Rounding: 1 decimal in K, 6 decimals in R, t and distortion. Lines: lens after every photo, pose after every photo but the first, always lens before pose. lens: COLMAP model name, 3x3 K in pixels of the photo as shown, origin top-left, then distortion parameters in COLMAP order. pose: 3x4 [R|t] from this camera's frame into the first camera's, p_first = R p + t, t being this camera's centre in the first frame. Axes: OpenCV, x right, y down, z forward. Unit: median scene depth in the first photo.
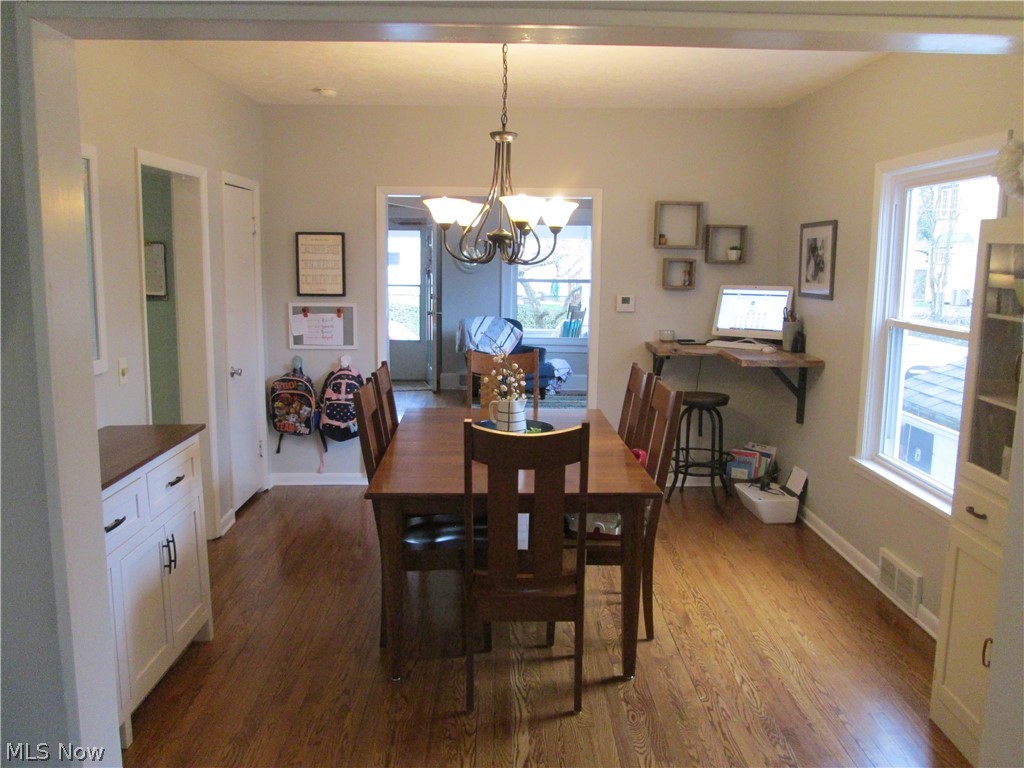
lens RADIAL K [[859.6, 0, 512.0], [0, 859.6, 384.0], [0, 0, 1]] dist [-0.034503, 0.010121]
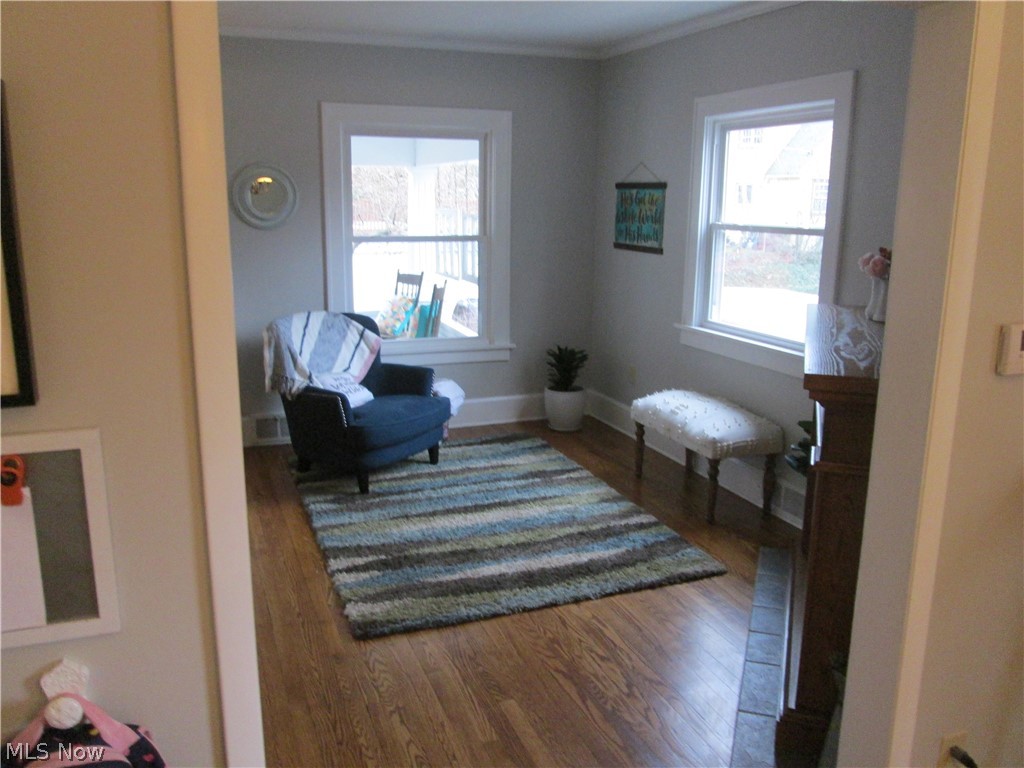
lens RADIAL K [[859.6, 0, 512.0], [0, 859.6, 384.0], [0, 0, 1]] dist [-0.034503, 0.010121]
pose [[0.938235, -0.077966, 0.337101, -0.094775], [0.052151, 0.995017, 0.084981, -0.073432], [-0.342046, -0.062152, 0.937625, 0.468001]]
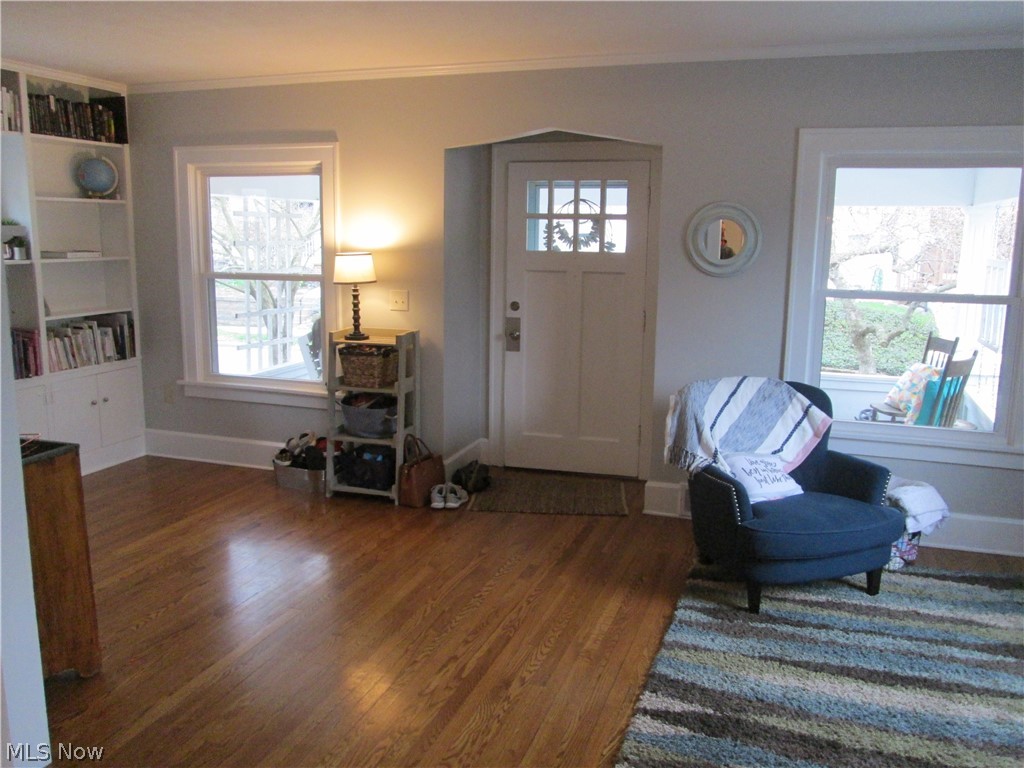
lens RADIAL K [[859.6, 0, 512.0], [0, 859.6, 384.0], [0, 0, 1]] dist [-0.034503, 0.010121]
pose [[0.941940, 0.060430, -0.330298, 0.002275], [-0.051488, 0.998033, 0.035762, -0.084962], [0.331809, -0.016679, 0.943199, 0.549964]]
